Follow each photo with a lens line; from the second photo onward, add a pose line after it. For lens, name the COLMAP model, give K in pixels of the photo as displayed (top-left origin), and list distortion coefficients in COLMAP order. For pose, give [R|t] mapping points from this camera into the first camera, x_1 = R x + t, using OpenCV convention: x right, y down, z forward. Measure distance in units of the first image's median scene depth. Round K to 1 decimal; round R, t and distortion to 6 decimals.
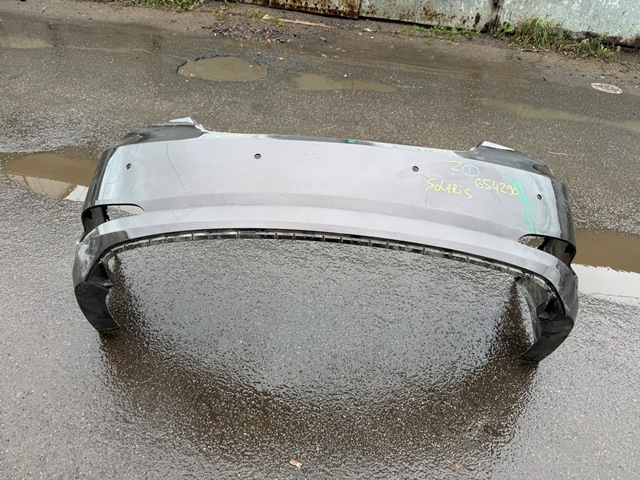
lens RADIAL K [[452.4, 0, 318.8], [0, 452.4, 238.2], [0, 0, 1]] dist [0.013963, -0.021072]
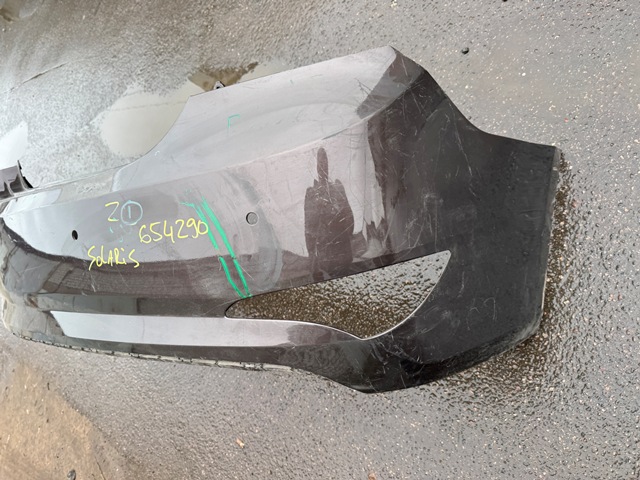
lens RADIAL K [[452.4, 0, 307.7], [0, 452.4, 259.6], [0, 0, 1]] dist [0.013963, -0.021072]
pose [[0.746740, -0.076603, -0.660690, 0.863270], [0.427048, 0.816768, 0.387969, -0.223128], [0.509911, -0.571859, 0.642627, 0.671700]]
